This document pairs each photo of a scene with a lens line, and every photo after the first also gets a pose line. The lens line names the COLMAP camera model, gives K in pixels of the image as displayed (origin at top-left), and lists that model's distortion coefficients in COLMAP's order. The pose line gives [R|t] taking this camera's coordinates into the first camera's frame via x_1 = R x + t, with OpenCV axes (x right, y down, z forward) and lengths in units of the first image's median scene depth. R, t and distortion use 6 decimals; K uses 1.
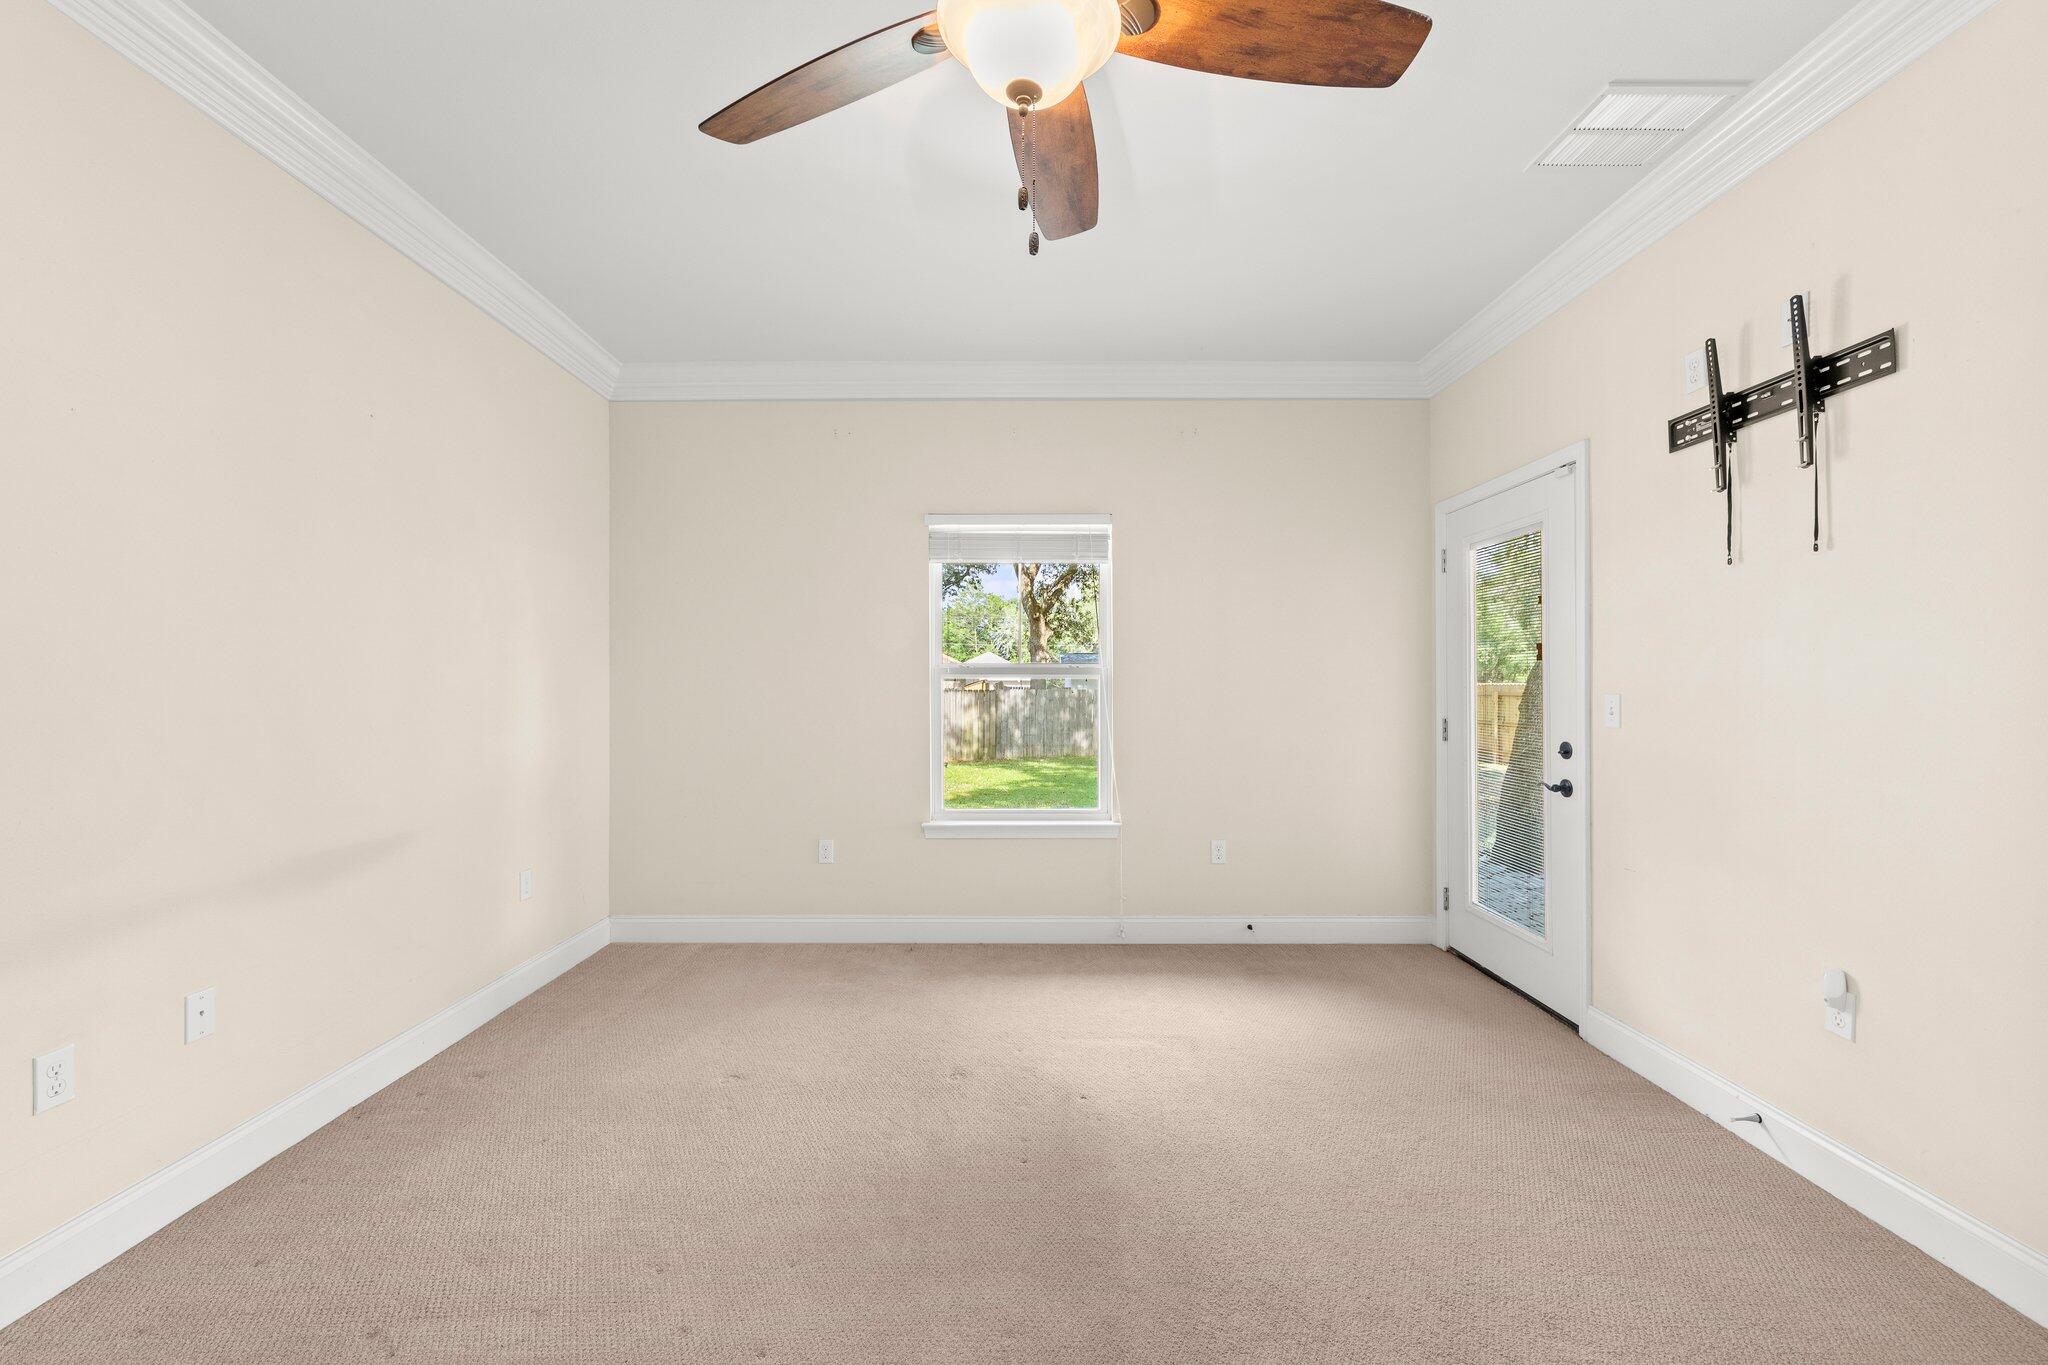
lens RADIAL K [[825.5, 0, 1024.0], [0, 825.5, 682.5], [0, 0, 1]] dist [0.001685, 0.000014]
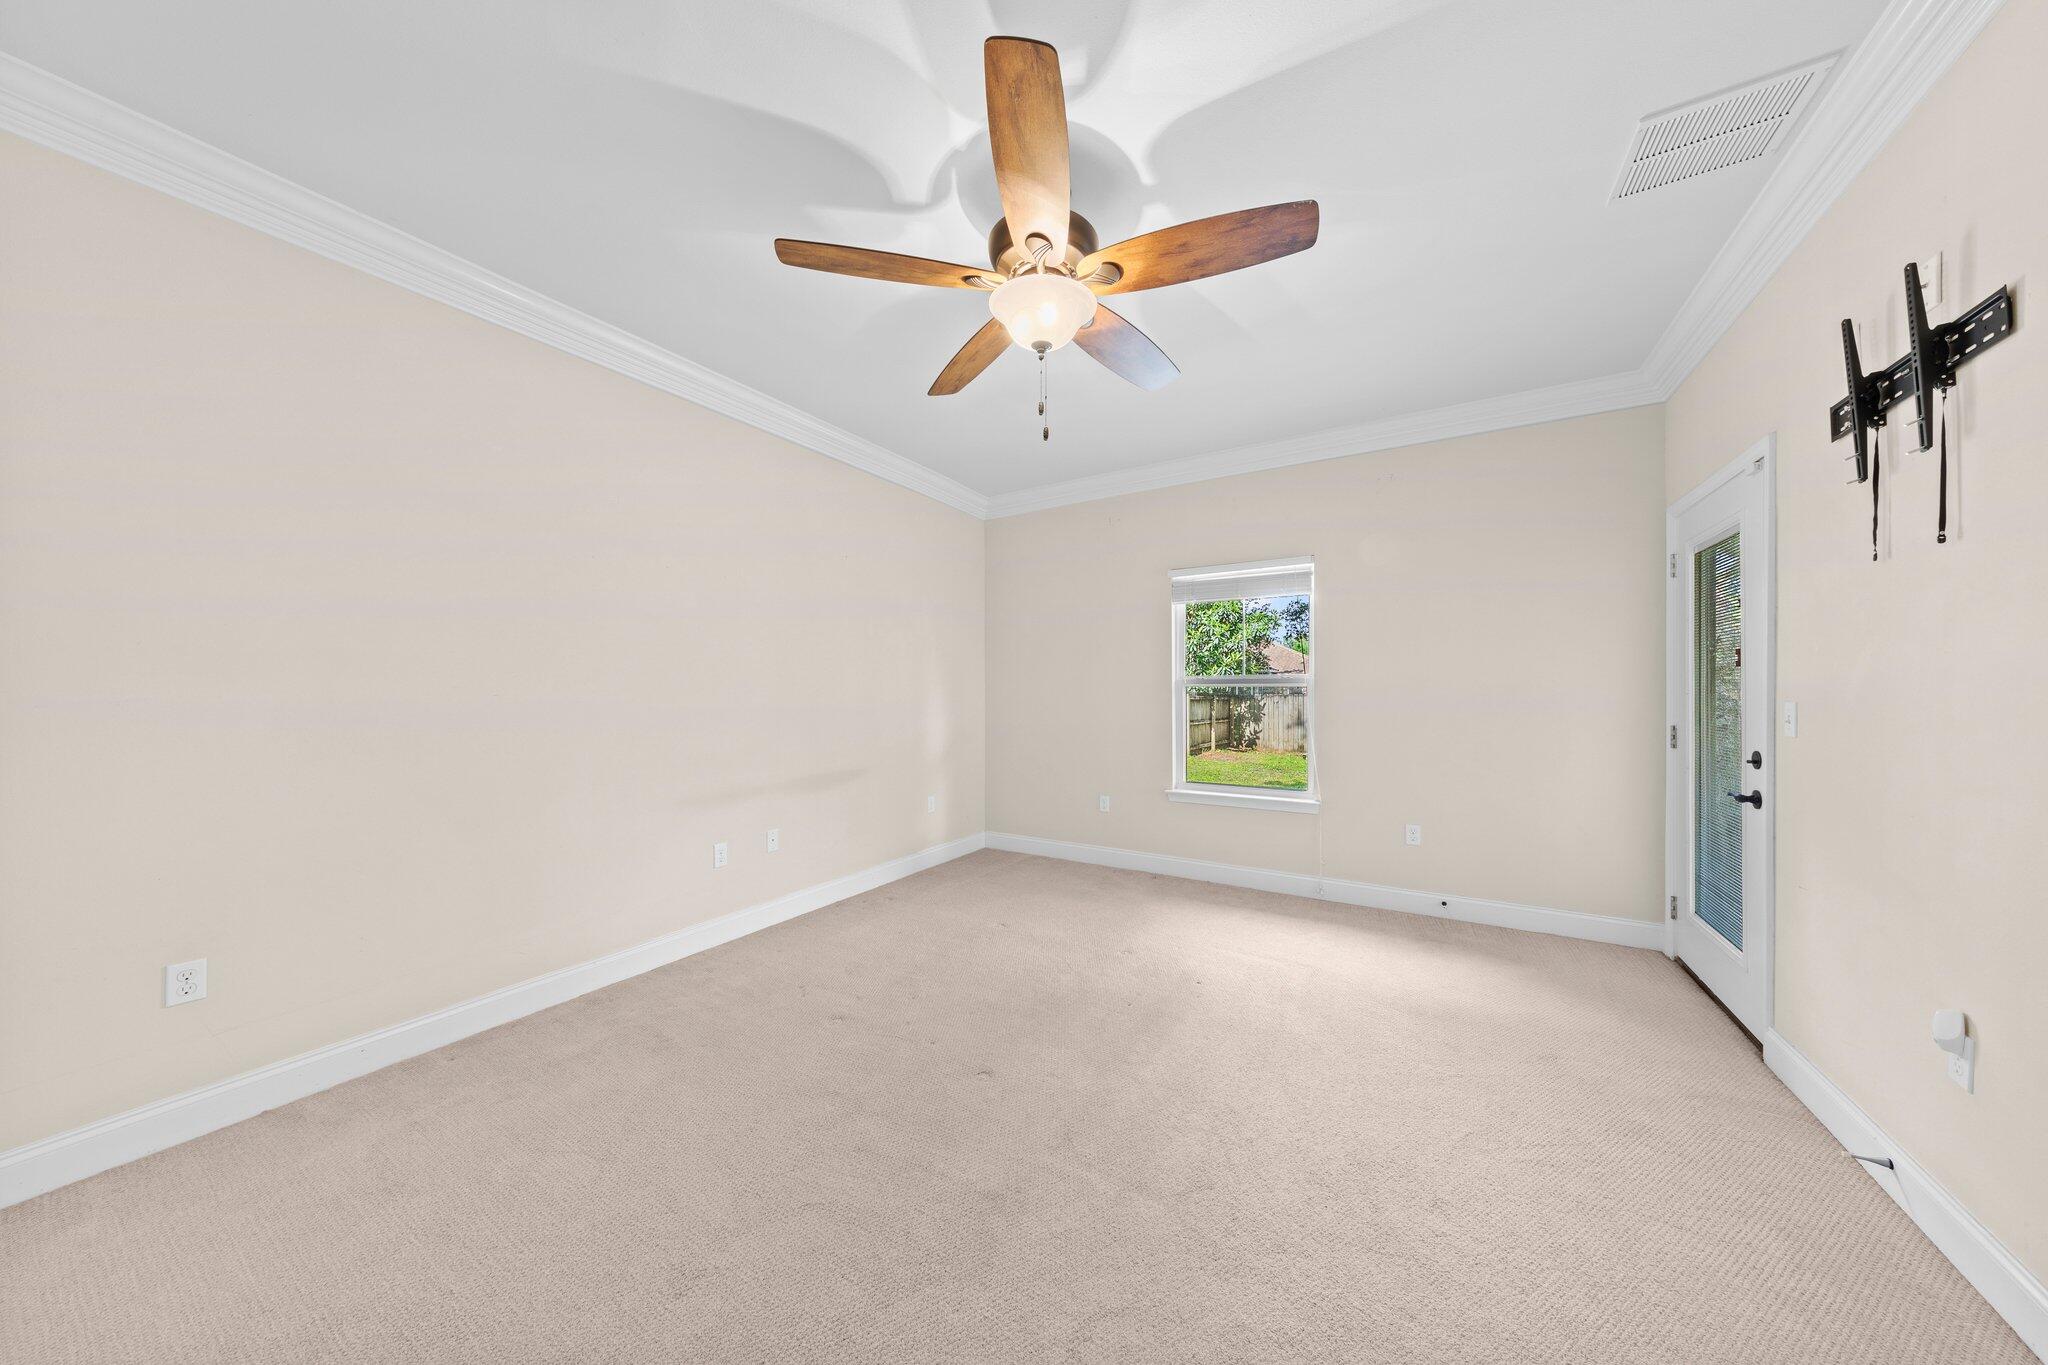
lens RADIAL K [[642.7, 0, 1029.3], [0, 642.7, 694.2], [0, 0, 1]] dist [-0.000100, -0.000186]
pose [[0.854382, 0.001653, -0.519642, 0.329271], [0.002444, 0.999971, 0.007200, -0.001594], [0.519639, -0.007421, 0.854354, -0.075623]]
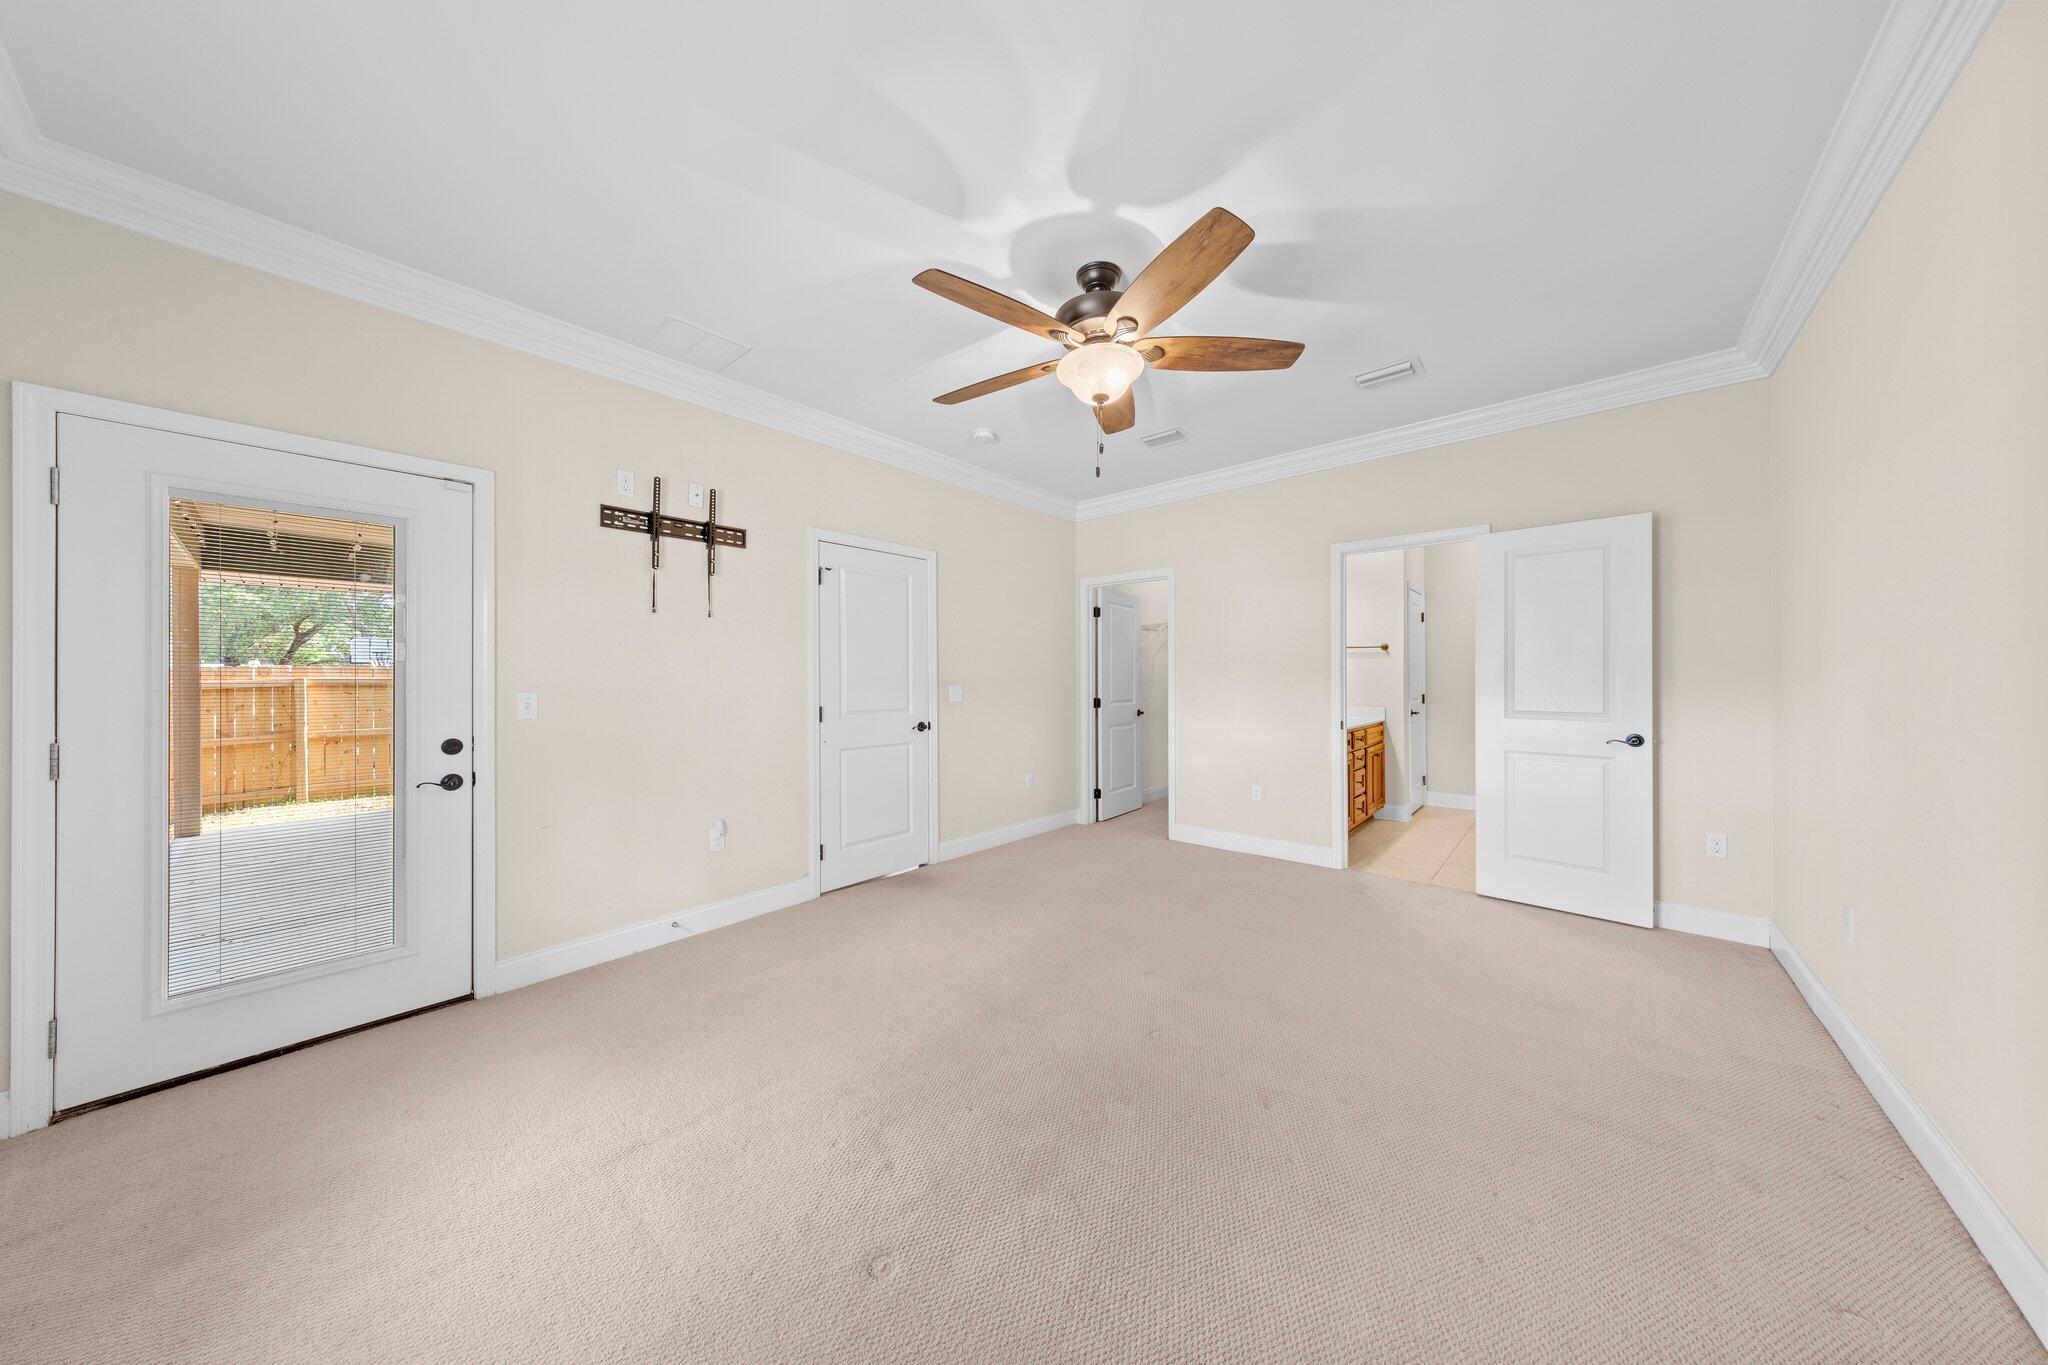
lens RADIAL K [[650.9, 0, 1024.0], [0, 650.9, 682.5], [0, 0, 1]] dist [0.005729, -0.000101]
pose [[-0.750467, 0.003506, 0.660899, -0.465579], [0.003533, 0.999993, -0.001293, 0.003346], [-0.660898, 0.001364, -0.750474, 1.169835]]
